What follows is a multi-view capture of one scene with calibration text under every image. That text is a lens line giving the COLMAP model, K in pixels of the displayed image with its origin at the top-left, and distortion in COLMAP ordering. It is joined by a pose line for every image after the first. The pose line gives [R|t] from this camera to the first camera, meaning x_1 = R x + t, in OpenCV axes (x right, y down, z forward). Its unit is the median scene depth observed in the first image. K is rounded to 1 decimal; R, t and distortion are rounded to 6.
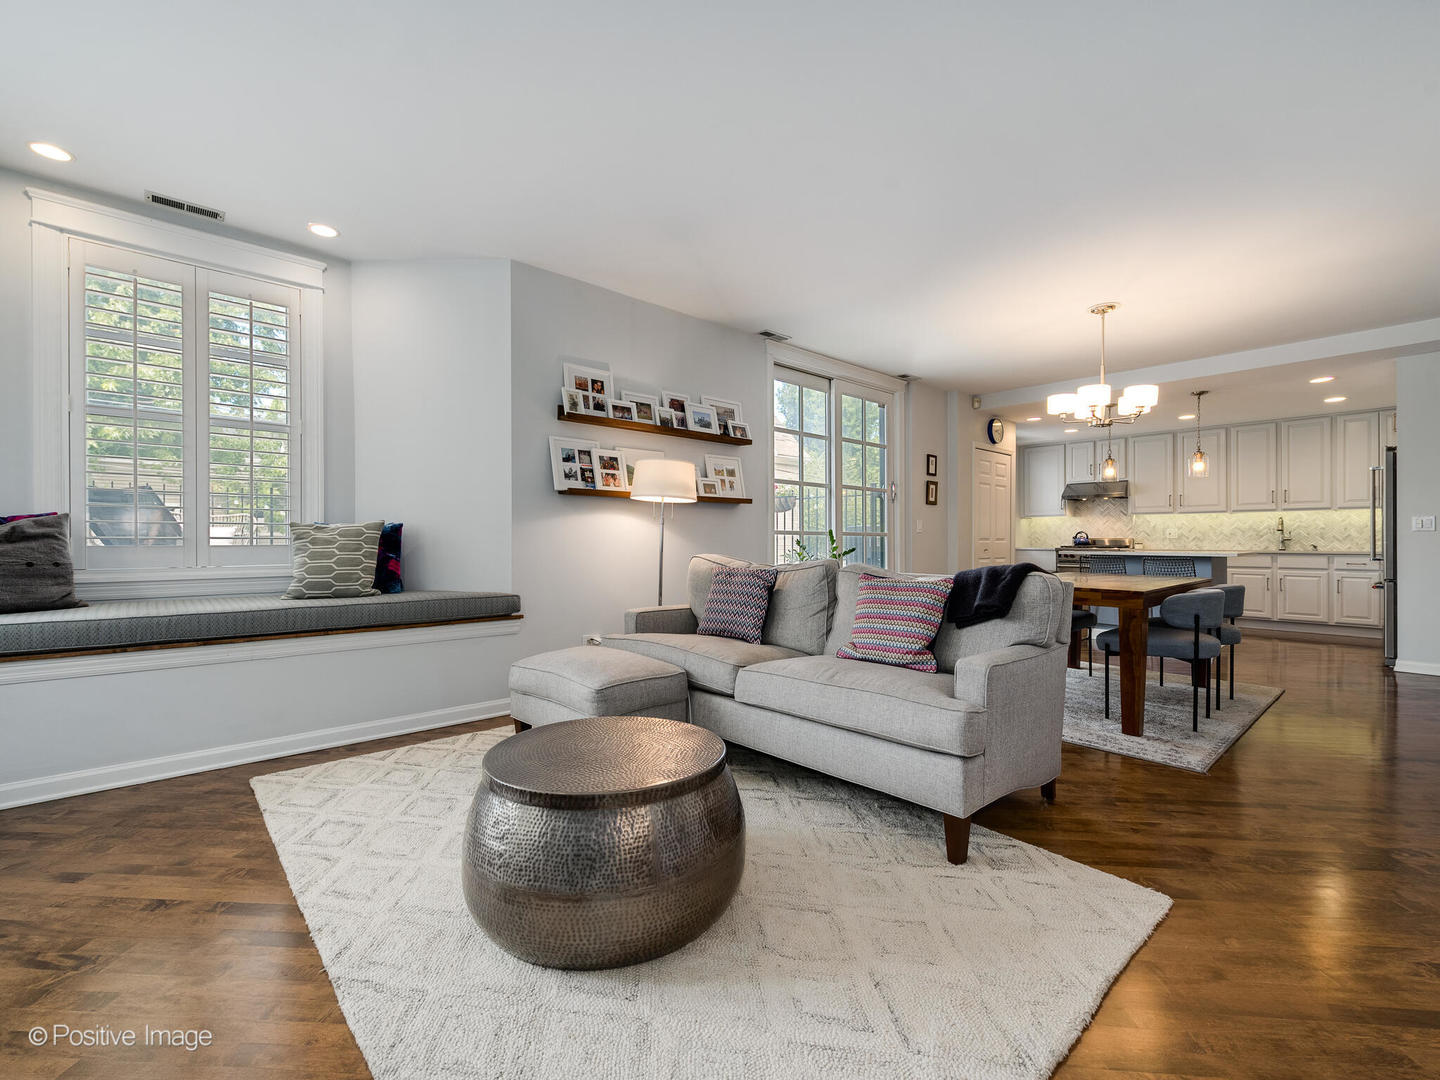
lens RADIAL K [[637.2, 0, 723.2], [0, 637.2, 541.9], [0, 0, 1]] dist [0.006673, -0.000437]
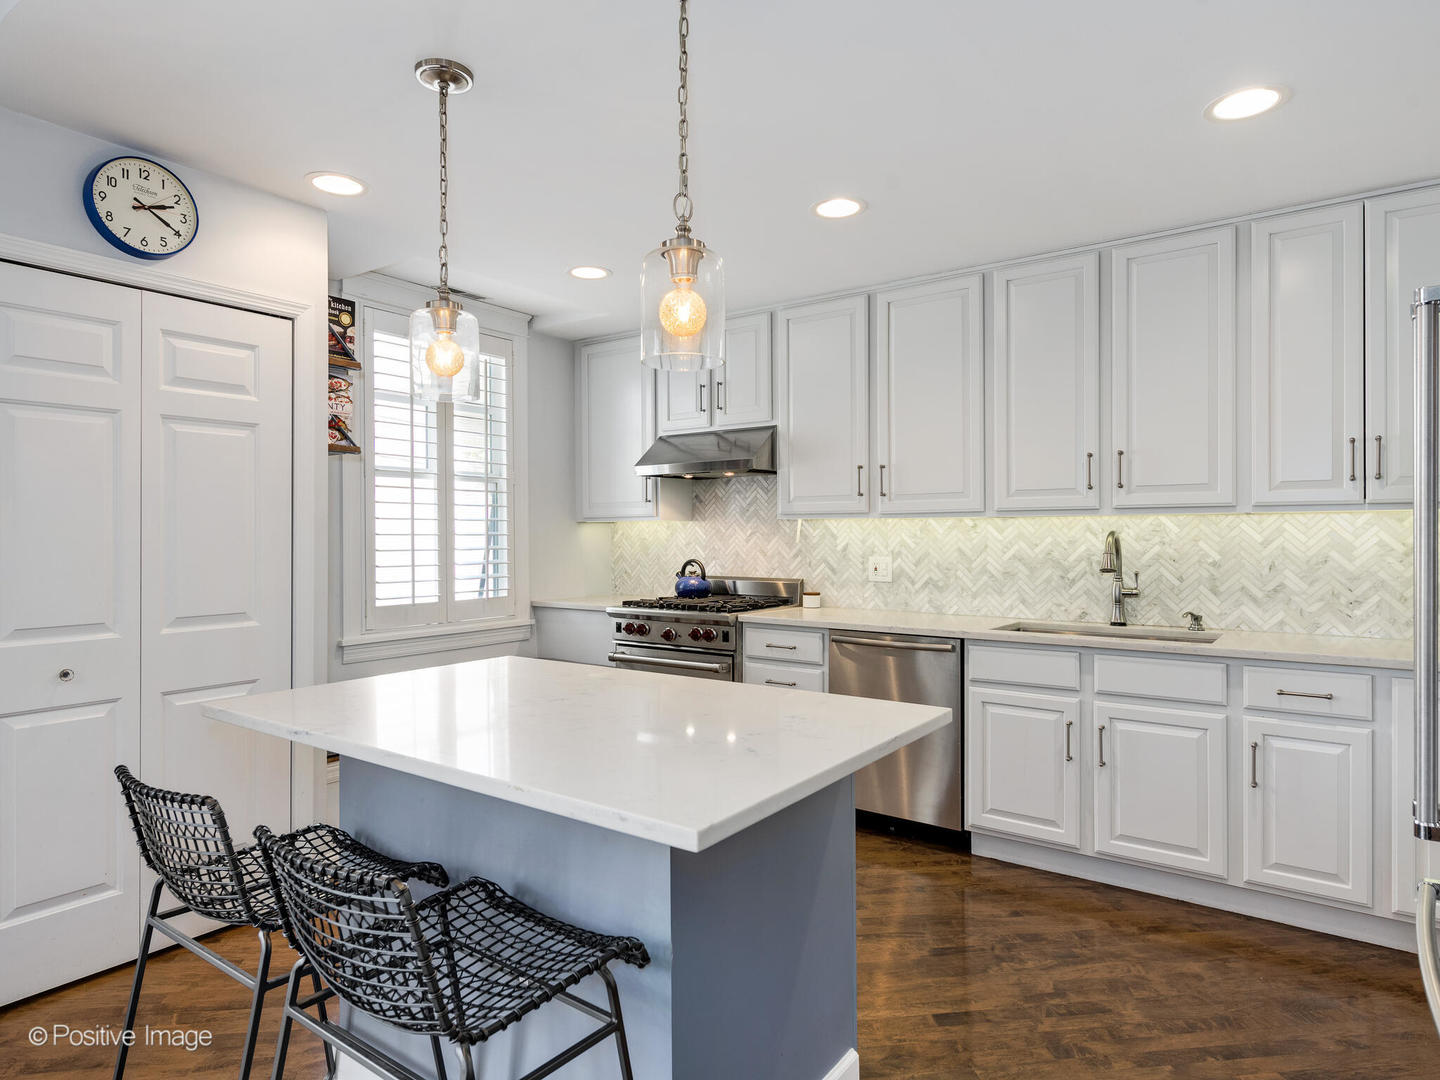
lens RADIAL K [[845.8, 0, 720.0], [0, 845.8, 540.0], [0, 0, 1]] dist [0.006968, -0.001129]
pose [[0.978893, -0.006814, 0.204261, 1.379761], [0.005145, 0.999949, 0.008699, -0.094513], [-0.204310, -0.007465, 0.978878, 1.442171]]
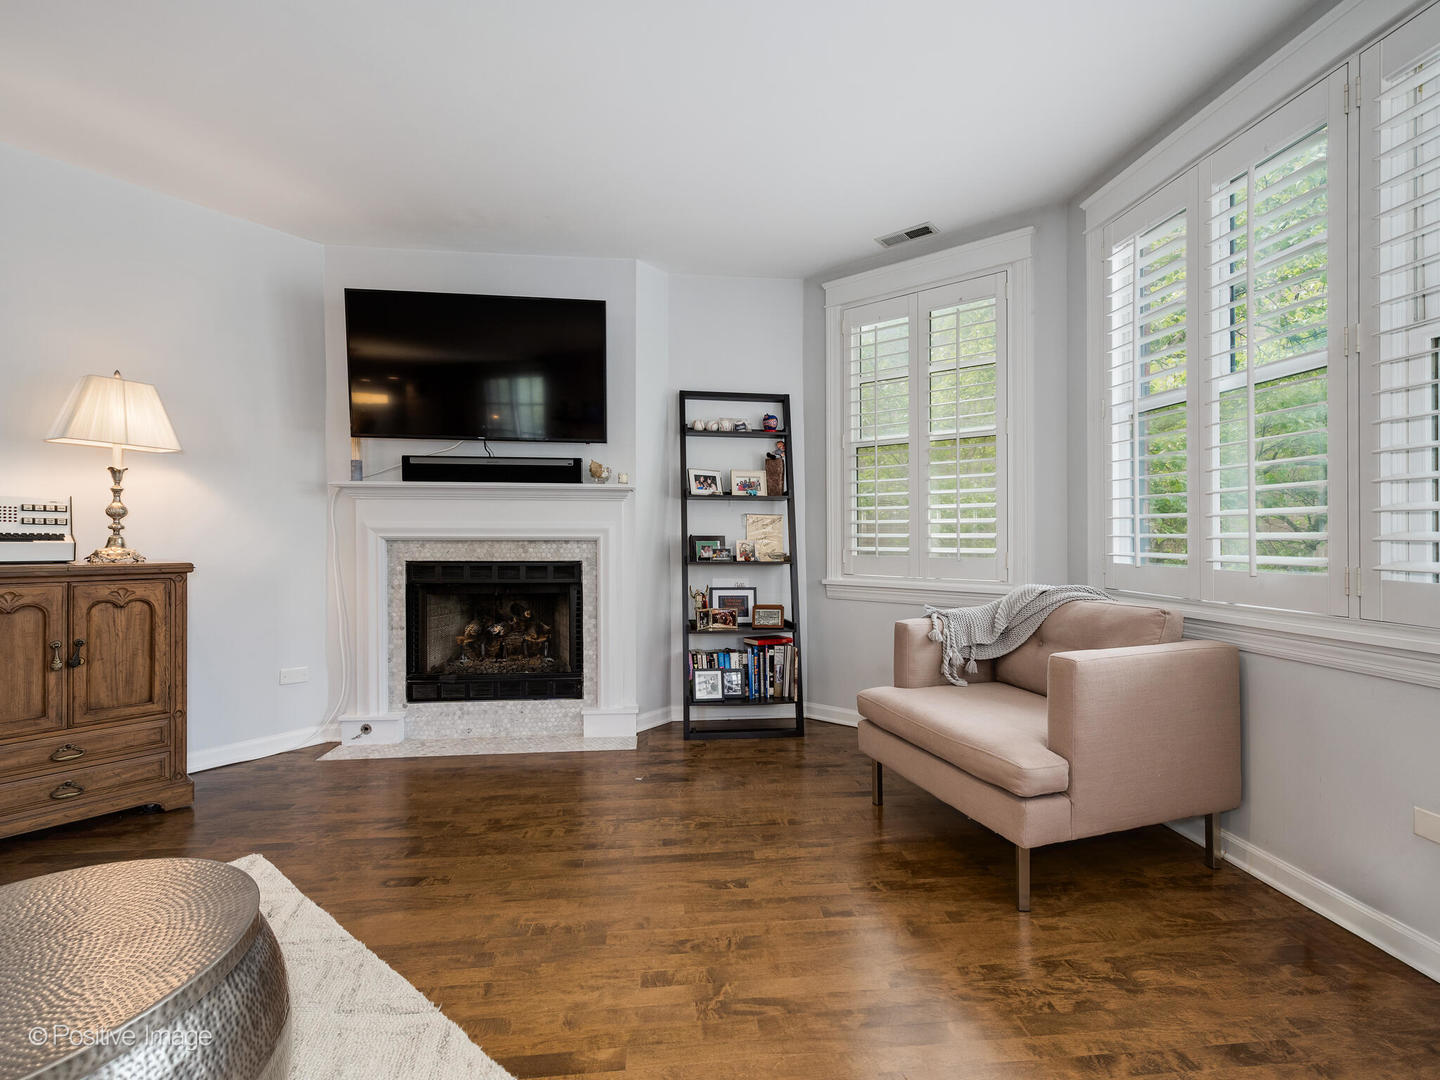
lens RADIAL K [[637.2, 0, 723.2], [0, 637.2, 541.9], [0, 0, 1]] dist [0.006673, -0.000437]
pose [[-0.985860, -0.002956, -0.167548, -0.405145], [-0.005046, 0.999915, 0.012048, -0.031035], [0.167498, 0.012723, -0.985790, 0.953404]]
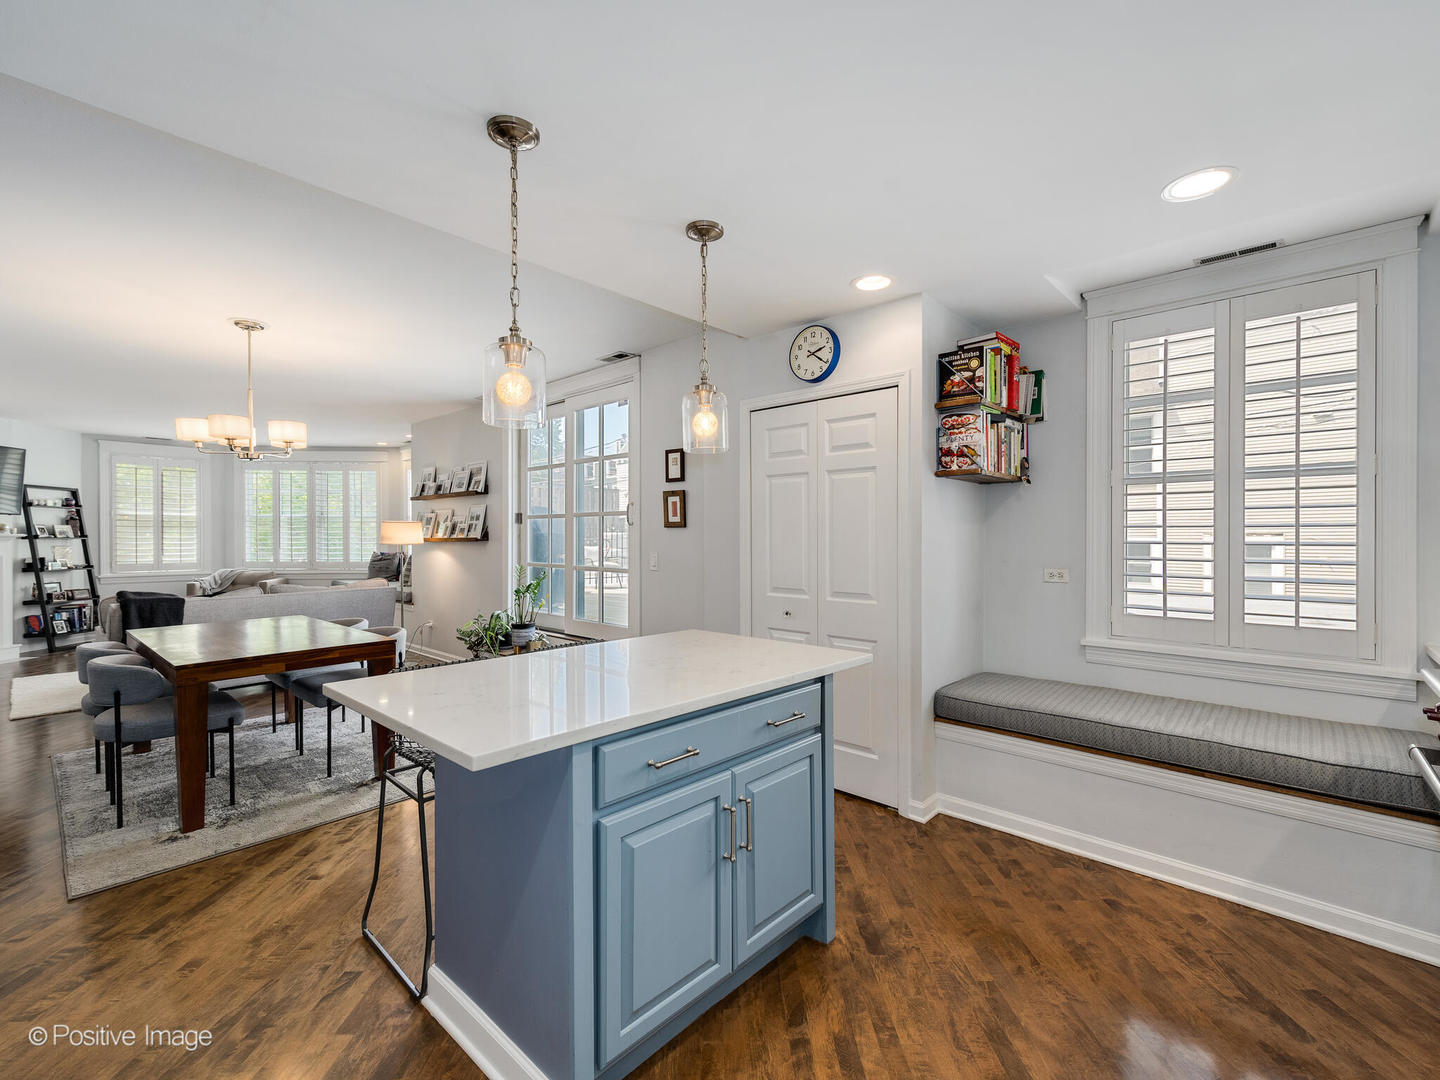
lens RADIAL K [[637.2, 0, 723.2], [0, 637.2, 541.9], [0, 0, 1]] dist [0.006673, -0.000437]
pose [[0.090267, 0.004837, -0.995906, 2.055346], [-0.000802, 0.999988, 0.004784, -0.100148], [0.995917, 0.000367, 0.090270, 2.109496]]
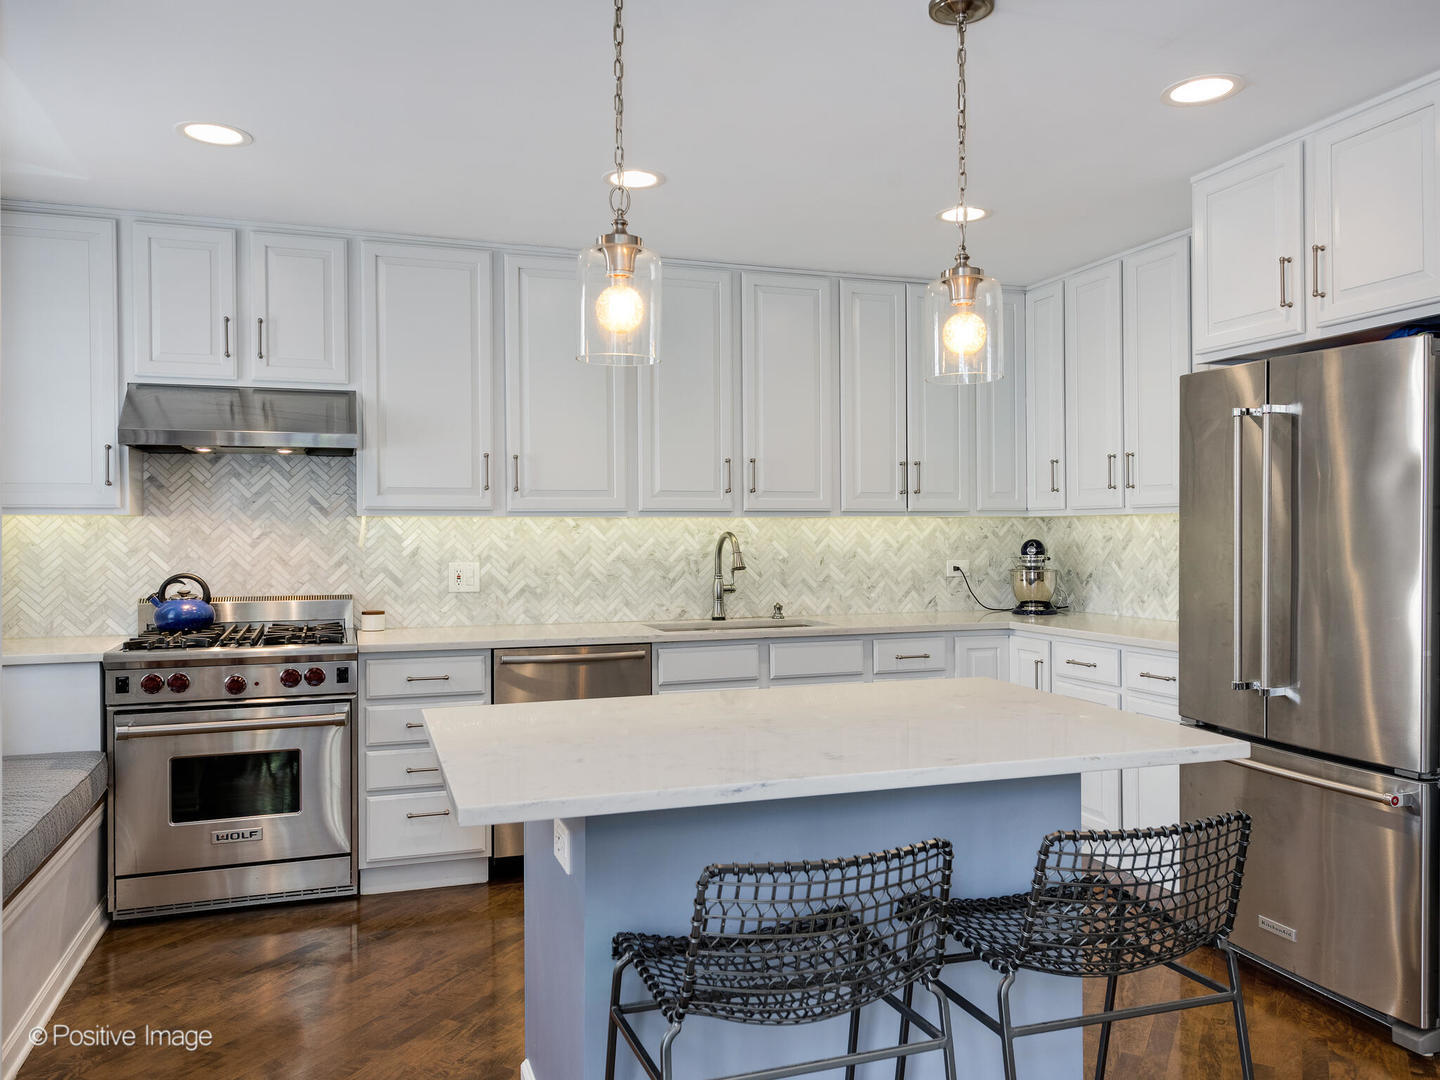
lens RADIAL K [[1084.3, 0, 720.0], [0, 1084.3, 540.0], [0, 0, 1]] dist [0.014755, 0.001265]
pose [[0.392385, -0.009862, 0.919748, 0.704139], [0.004158, 0.999951, 0.008948, -0.096058], [-0.919792, 0.000314, 0.392407, 1.832679]]
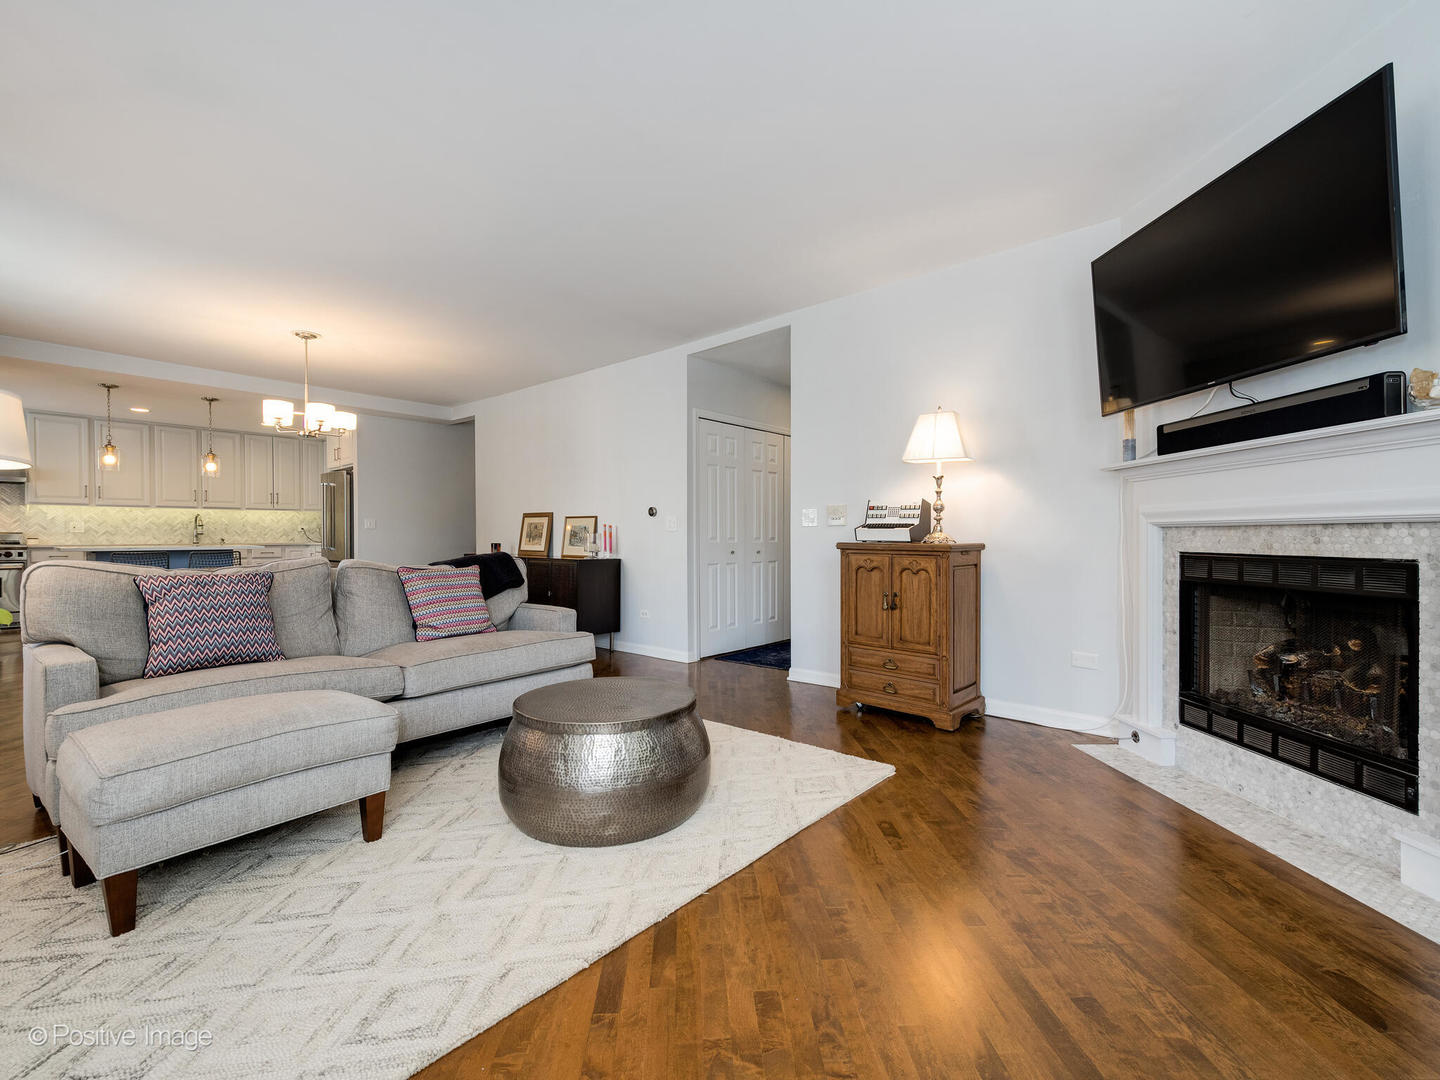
lens RADIAL K [[637.2, 0, 723.2], [0, 637.2, 541.9], [0, 0, 1]] dist [0.006673, -0.000437]
pose [[-0.123406, -0.011923, 0.992285, -0.877449], [0.000214, 0.999927, 0.012042, -0.007183], [-0.992356, 0.001699, -0.123394, 0.533787]]
